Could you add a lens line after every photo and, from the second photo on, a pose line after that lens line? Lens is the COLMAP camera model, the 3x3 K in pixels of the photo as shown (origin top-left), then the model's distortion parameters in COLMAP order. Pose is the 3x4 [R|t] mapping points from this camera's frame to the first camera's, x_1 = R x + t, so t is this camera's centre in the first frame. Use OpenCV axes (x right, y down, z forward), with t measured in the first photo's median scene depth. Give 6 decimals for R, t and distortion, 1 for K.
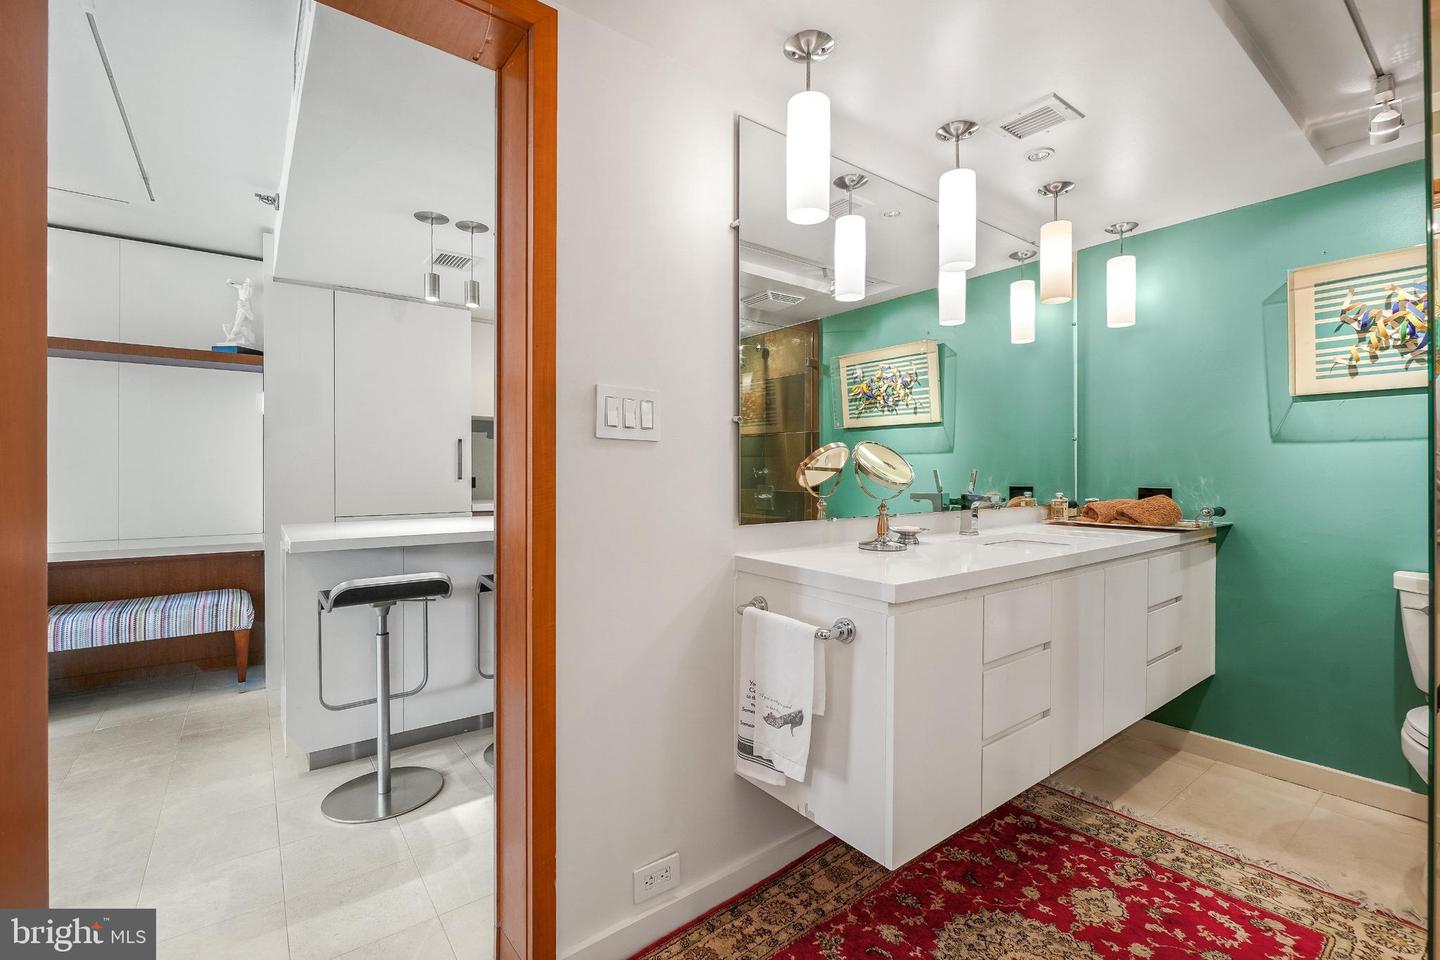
lens RADIAL K [[648.3, 0, 713.8], [0, 648.3, 474.0], [0, 0, 1]] dist [-0.016991, 0.001905]
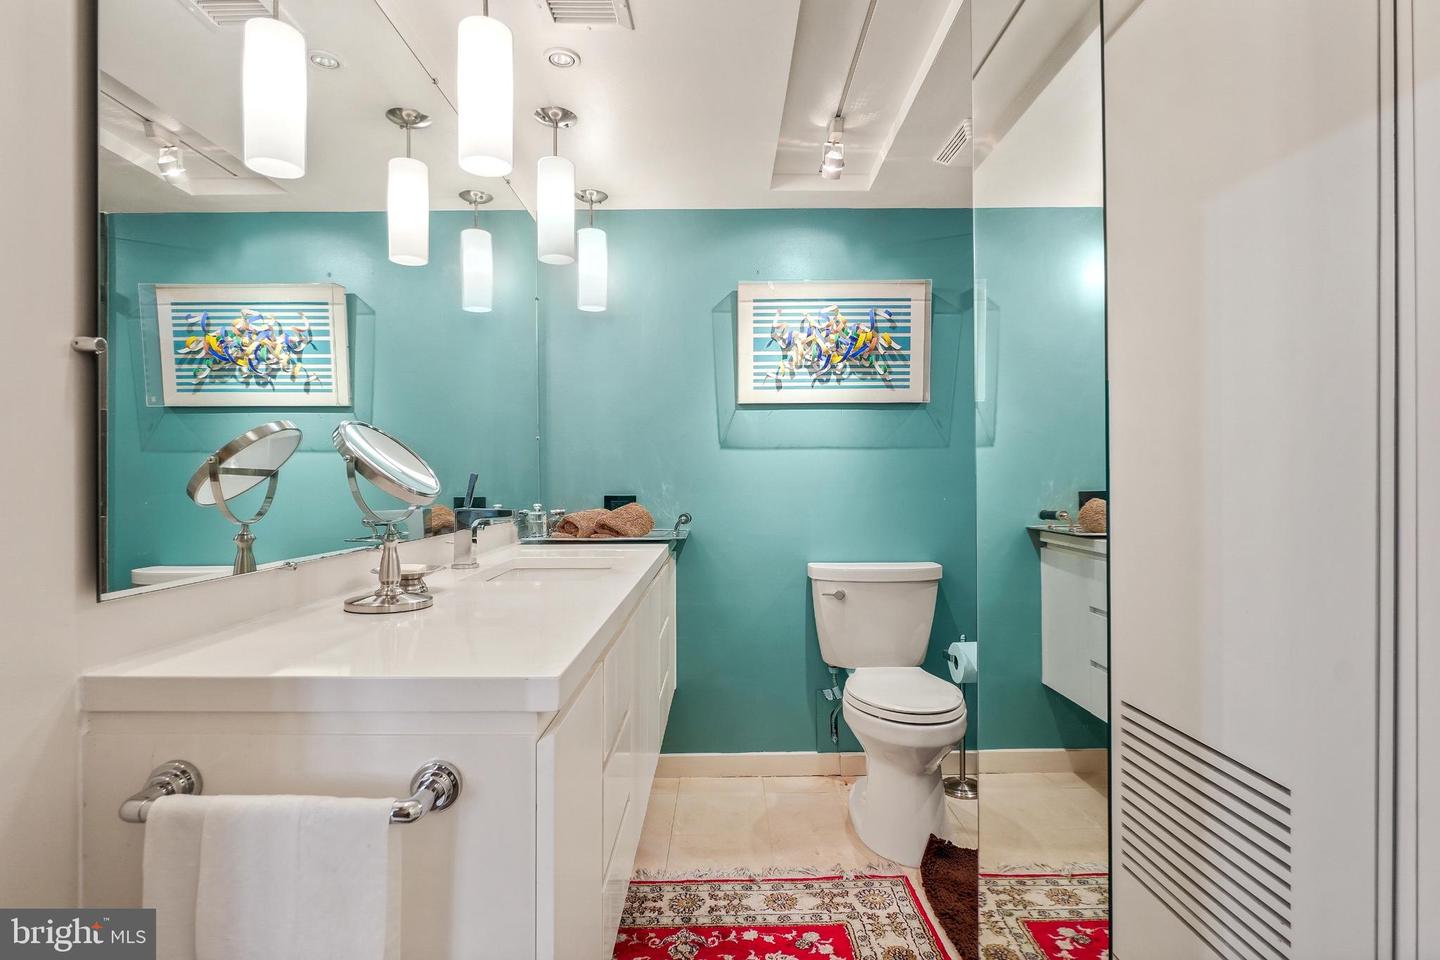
lens RADIAL K [[753.3, 0, 752.5], [0, 753.3, 478.1], [0, 0, 1]] dist [-0.008858, 0.001166]
pose [[0.582521, -0.002199, 0.812813, -0.076291], [0.009299, 0.999949, -0.003960, 0.004303], [-0.812763, 0.009865, 0.582511, 0.276047]]
